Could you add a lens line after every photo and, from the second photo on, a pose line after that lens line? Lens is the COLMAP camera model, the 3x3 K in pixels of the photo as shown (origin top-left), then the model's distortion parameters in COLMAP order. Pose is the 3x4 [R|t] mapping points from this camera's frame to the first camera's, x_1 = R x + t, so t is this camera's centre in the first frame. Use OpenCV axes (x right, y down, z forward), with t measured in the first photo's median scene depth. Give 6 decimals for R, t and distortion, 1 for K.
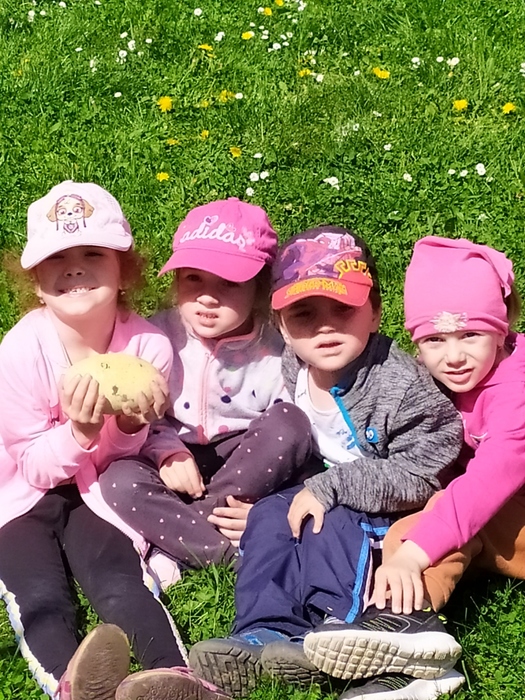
lens RADIAL K [[280.4, 0, 261.0], [0, 280.4, 348.4], [0, 0, 1]] dist [0.005071, -0.001085]
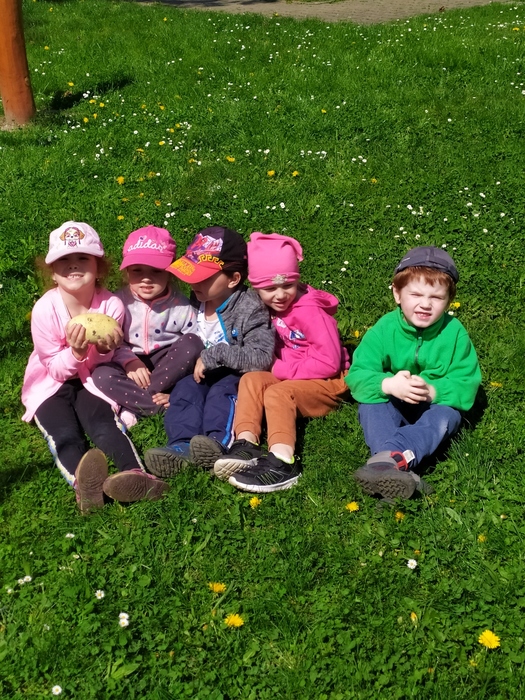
lens RADIAL K [[280.4, 0, 261.9], [0, 280.4, 348.7], [0, 0, 1]] dist [0.005071, -0.001085]
pose [[0.912195, -0.089130, 0.399944, -0.270402], [-0.013898, 0.968764, 0.247593, -0.197029], [-0.409520, -0.231412, 0.882464, -1.115190]]
